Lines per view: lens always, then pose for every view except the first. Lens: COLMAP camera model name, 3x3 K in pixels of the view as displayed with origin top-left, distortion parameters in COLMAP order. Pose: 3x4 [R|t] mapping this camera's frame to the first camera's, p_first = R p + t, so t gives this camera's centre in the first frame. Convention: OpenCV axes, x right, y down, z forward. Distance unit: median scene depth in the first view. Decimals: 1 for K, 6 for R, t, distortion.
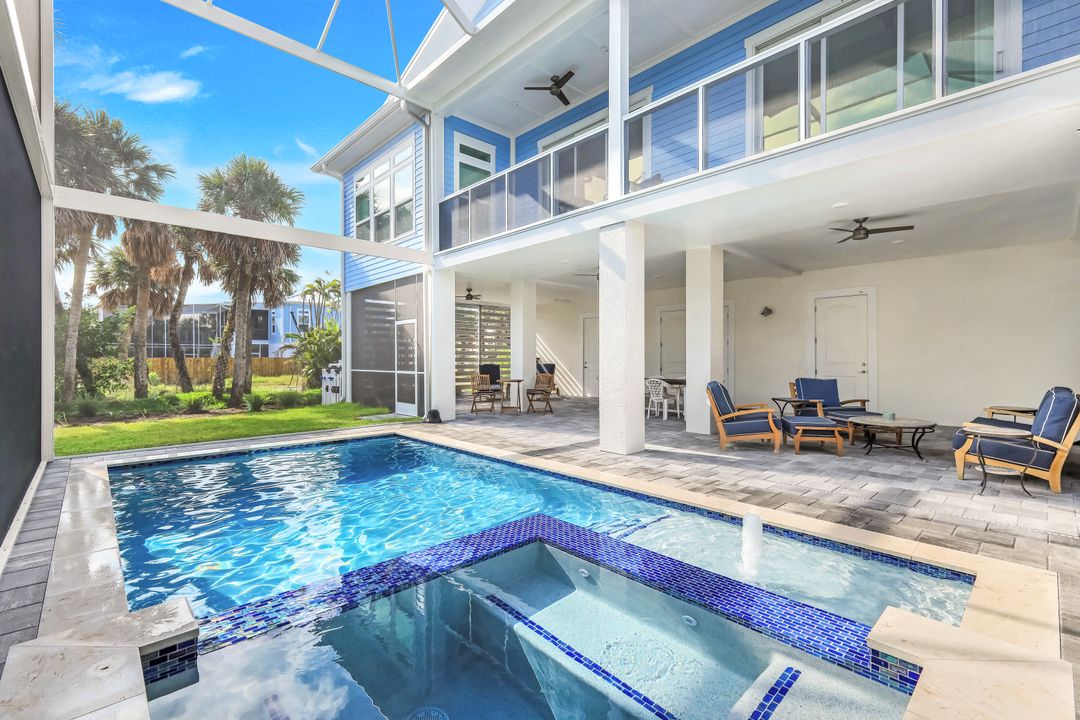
lens RADIAL K [[473.0, 0, 539.7], [0, 473.0, 359.5], [0, 0, 1]] dist [0.001756, -0.000084]
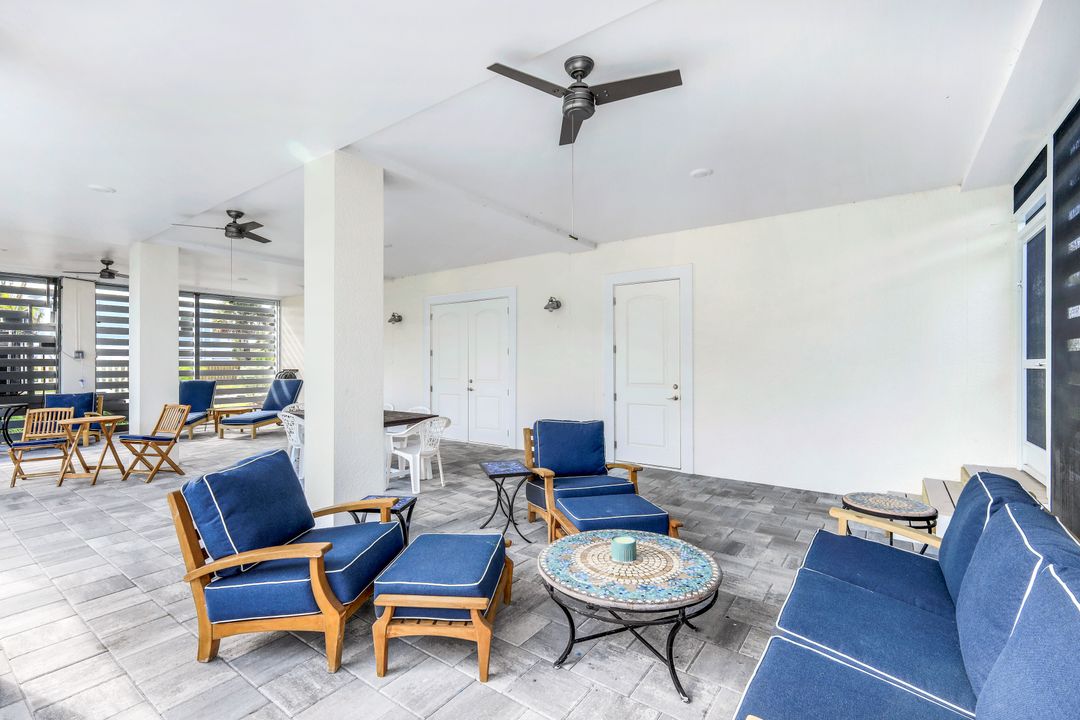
lens RADIAL K [[473.5, 0, 538.5], [0, 473.5, 360.4], [0, 0, 1]] dist [0.001977, -0.000215]
pose [[0.983475, -0.000922, 0.181042, 0.351542], [0.001563, 0.999993, -0.003397, -0.021746], [-0.181037, 0.003624, 0.983470, 0.366028]]
